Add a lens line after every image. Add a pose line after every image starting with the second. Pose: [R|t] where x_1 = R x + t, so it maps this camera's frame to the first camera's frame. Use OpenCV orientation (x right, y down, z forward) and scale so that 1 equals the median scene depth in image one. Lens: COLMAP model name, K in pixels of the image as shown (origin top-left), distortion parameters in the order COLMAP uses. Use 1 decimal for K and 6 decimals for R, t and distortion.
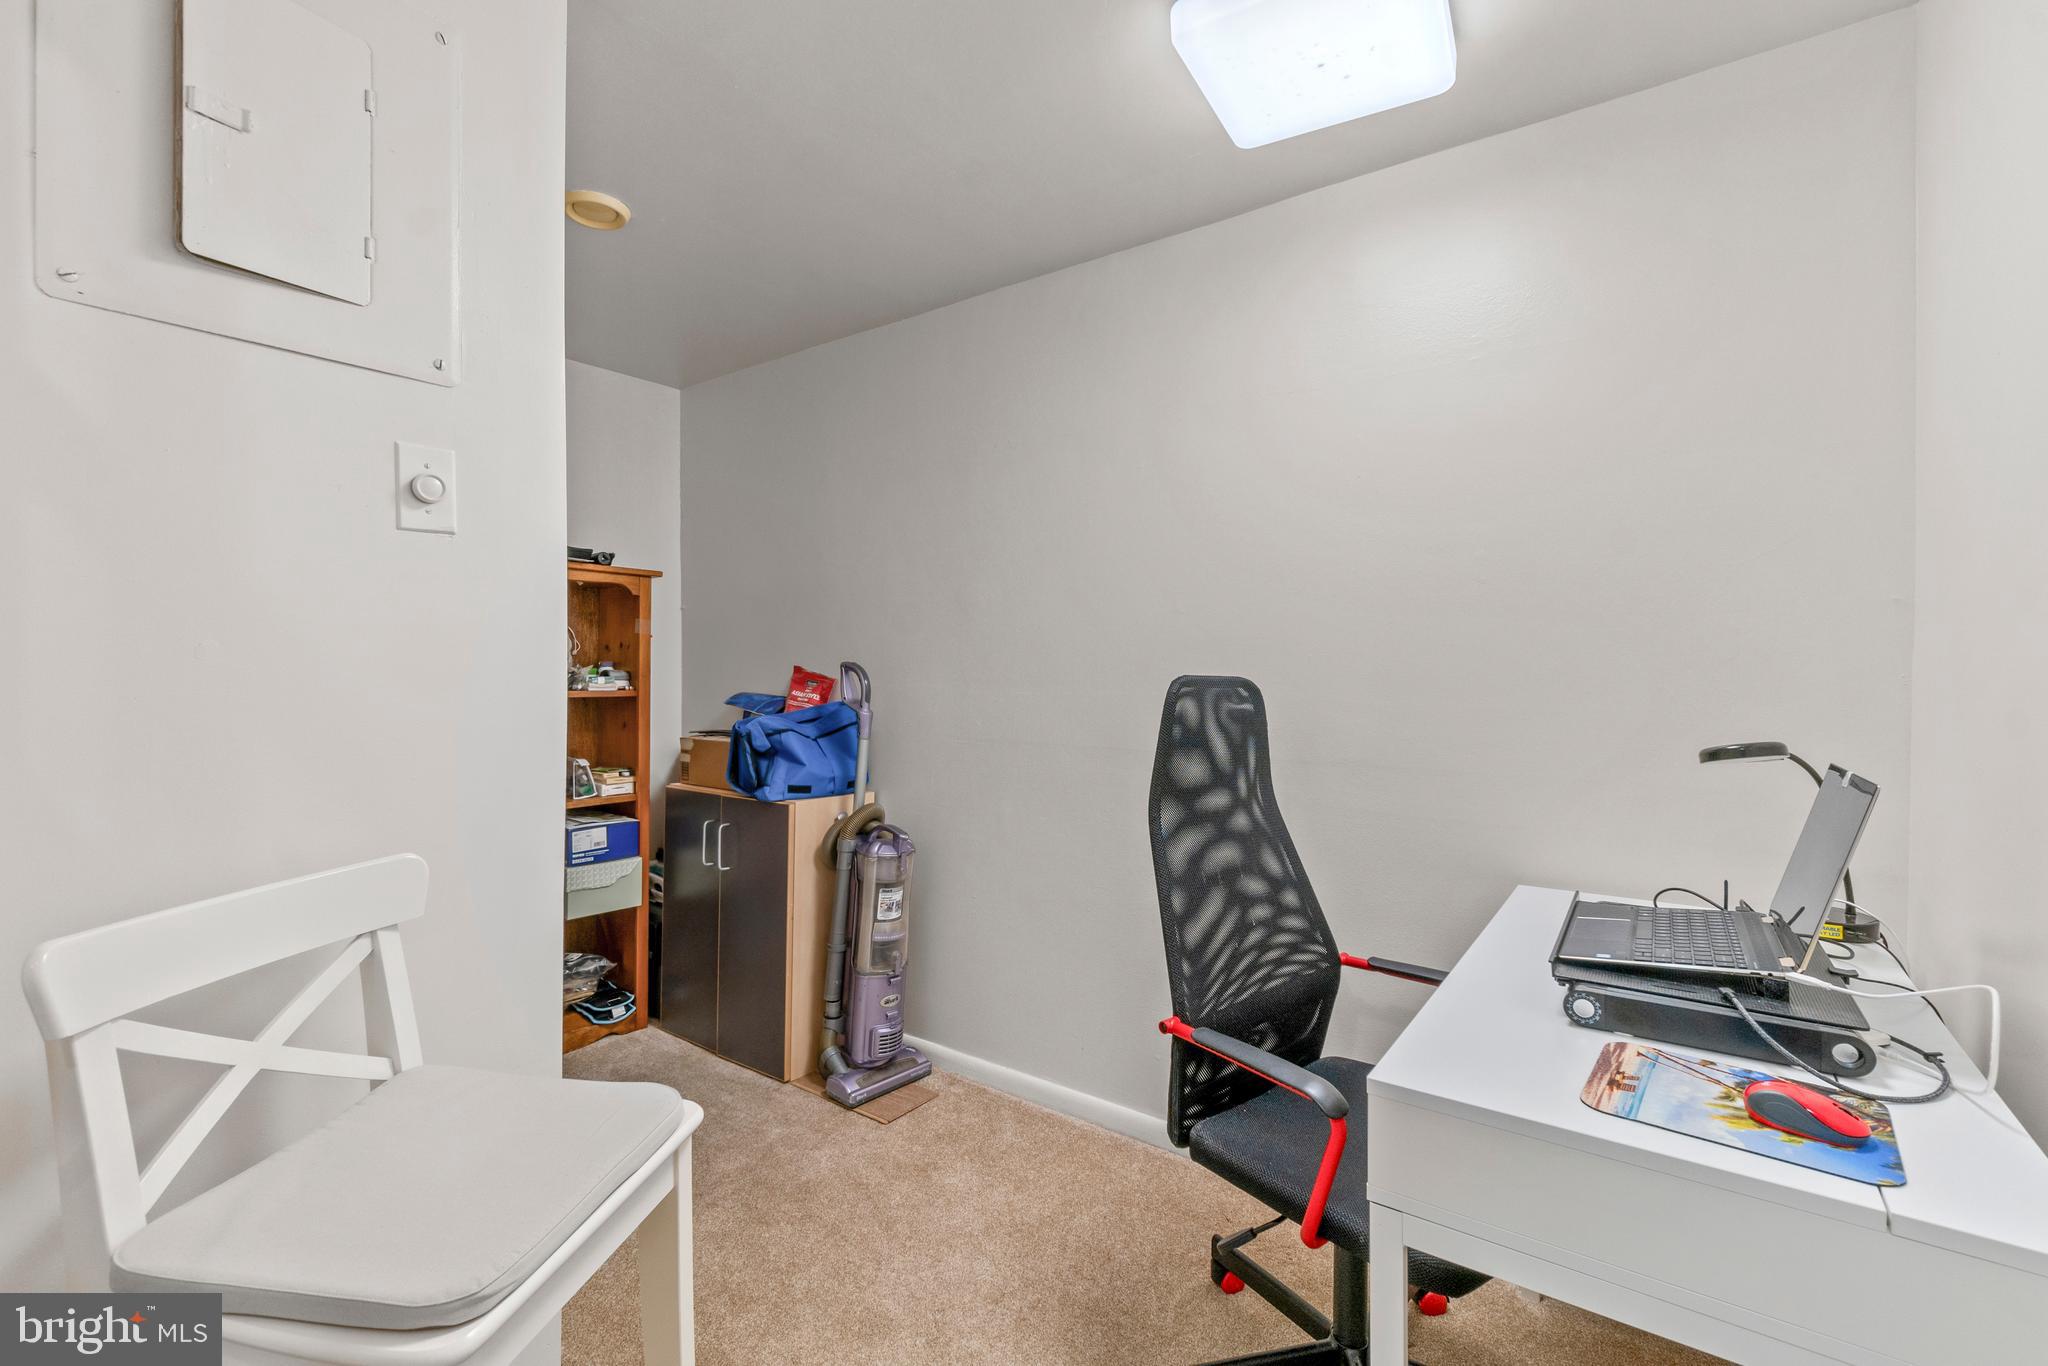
lens RADIAL K [[887.3, 0, 1020.3], [0, 887.3, 687.5], [0, 0, 1]] dist [0.001583, 0.001709]
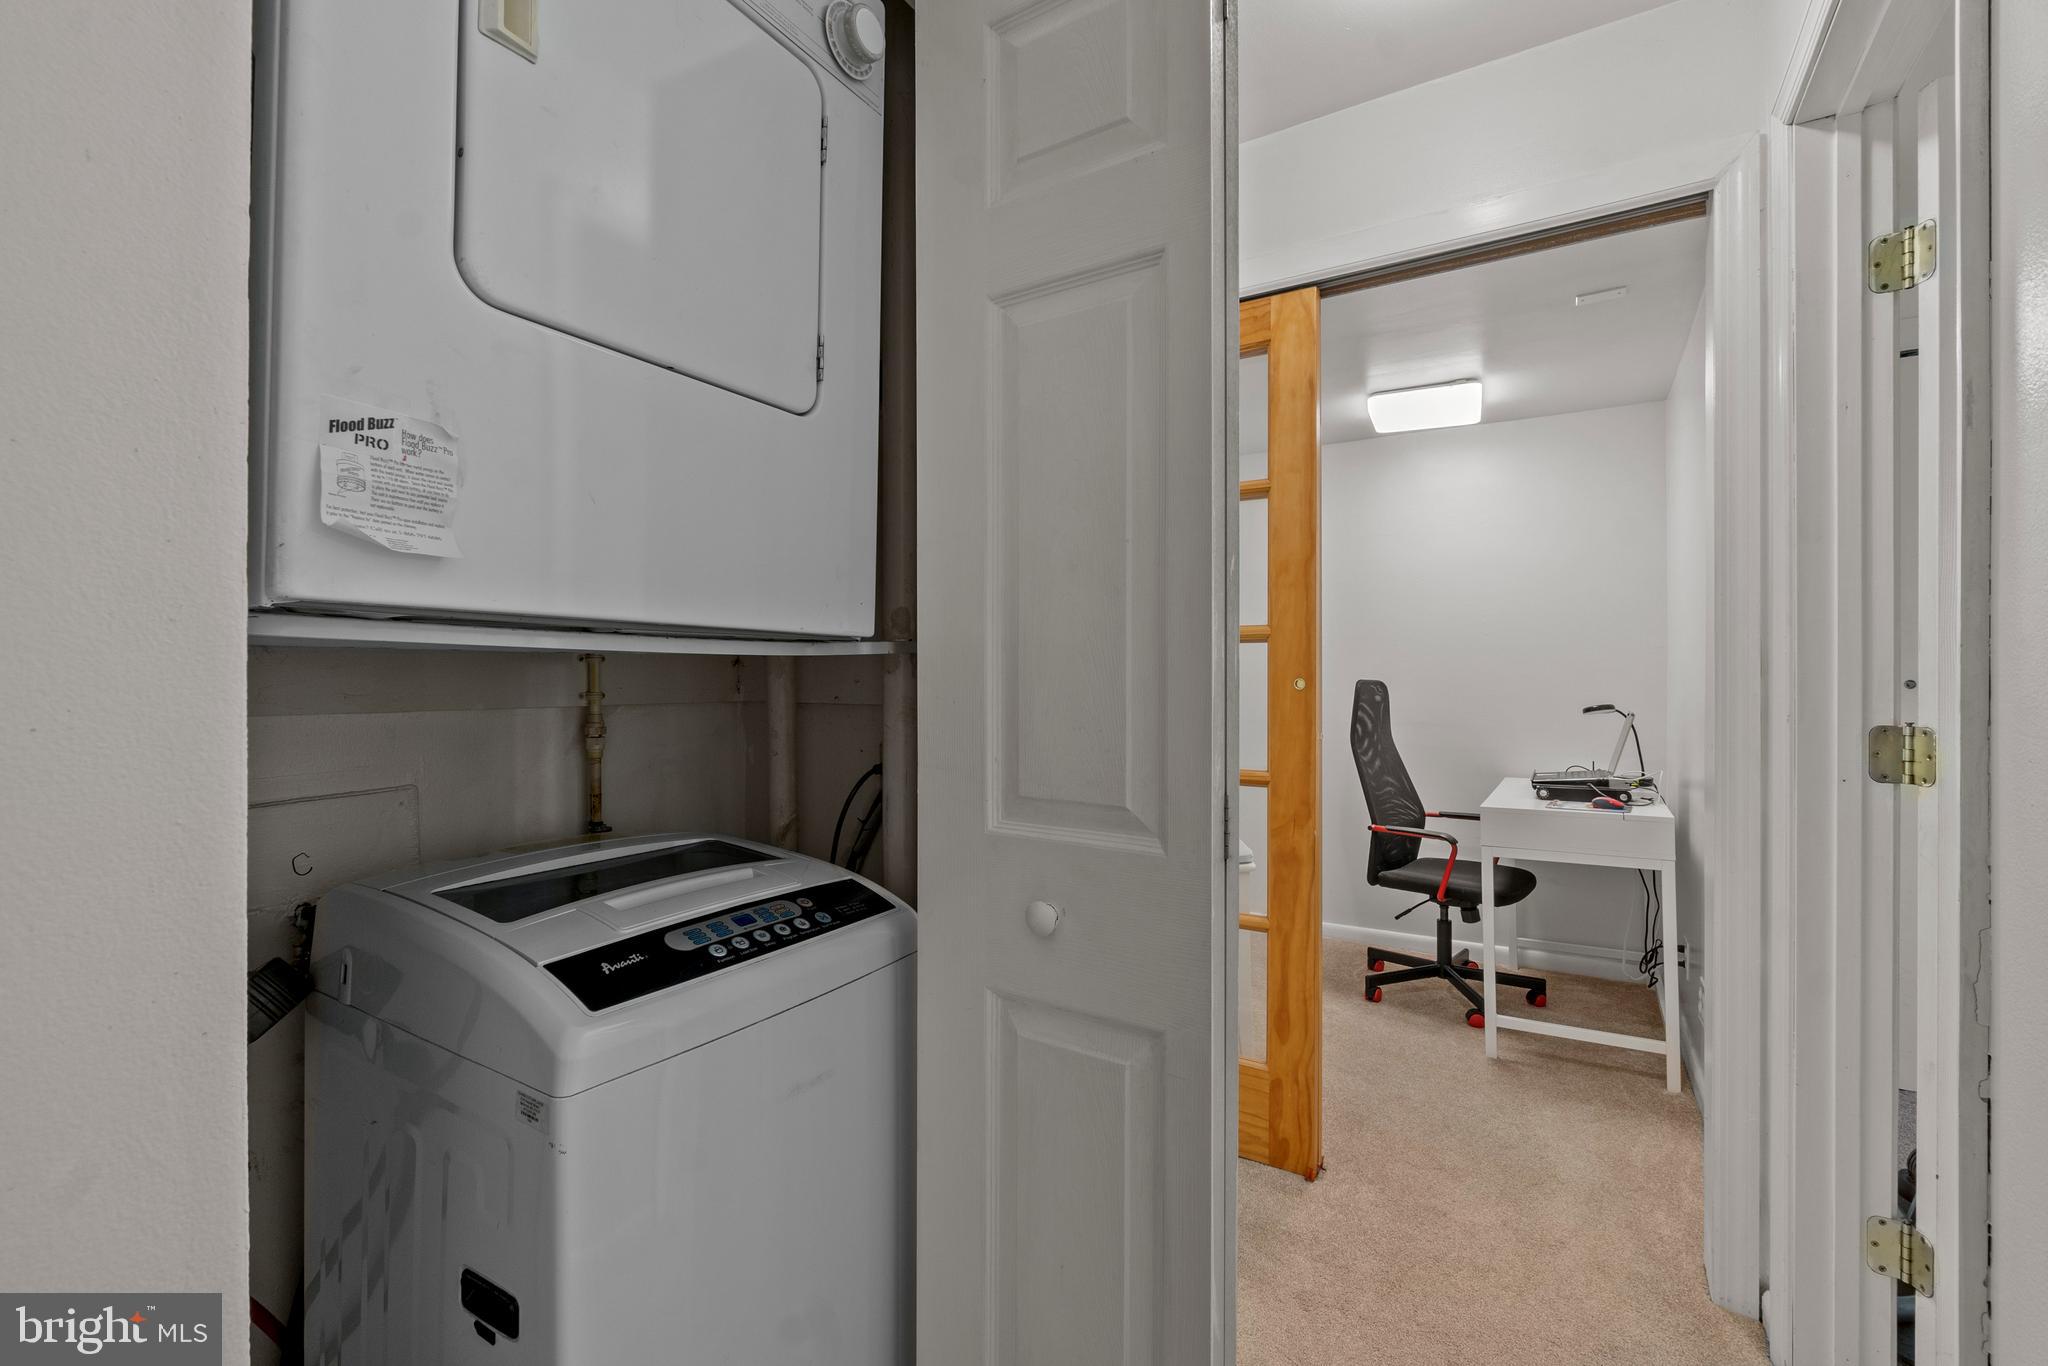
lens RADIAL K [[887.3, 0, 1023.9], [0, 887.3, 678.2], [0, 0, 1]] dist [0.001583, 0.001709]
pose [[0.997264, -0.006242, 0.073661, -0.977849], [0.007634, 0.999797, -0.018633, 0.020665], [-0.073529, 0.019145, 0.997109, -1.366423]]
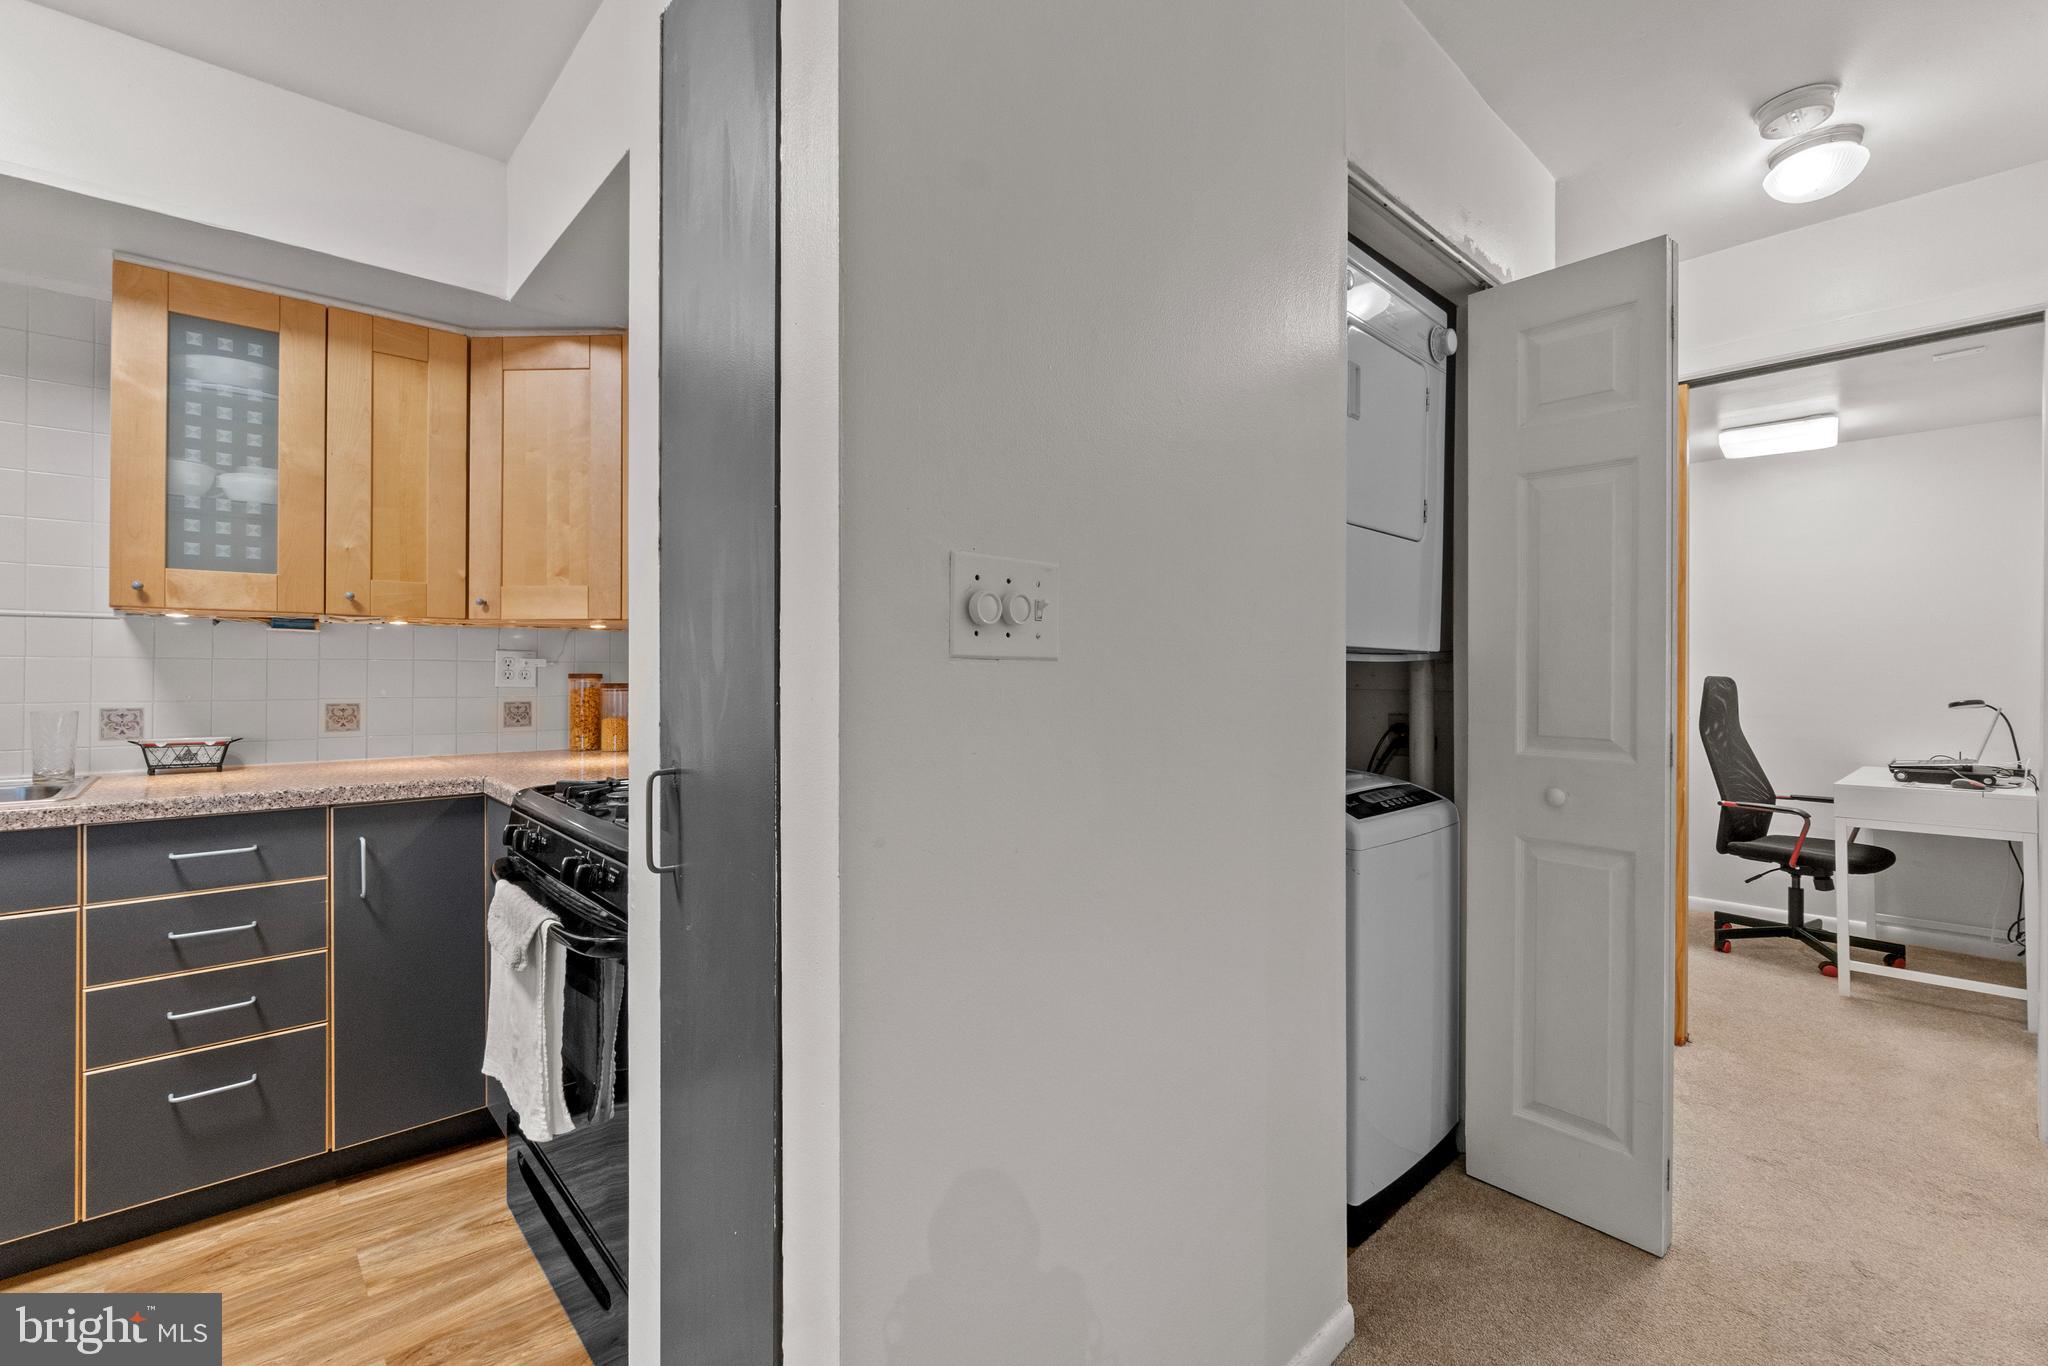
lens RADIAL K [[887.3, 0, 1023.7], [0, 887.3, 674.5], [0, 0, 1]] dist [0.001583, 0.001709]
pose [[0.981046, -0.002681, -0.193759, -1.492929], [-0.000817, 0.999838, -0.017969, 0.034333], [0.193776, 0.017787, 0.980885, -2.238018]]
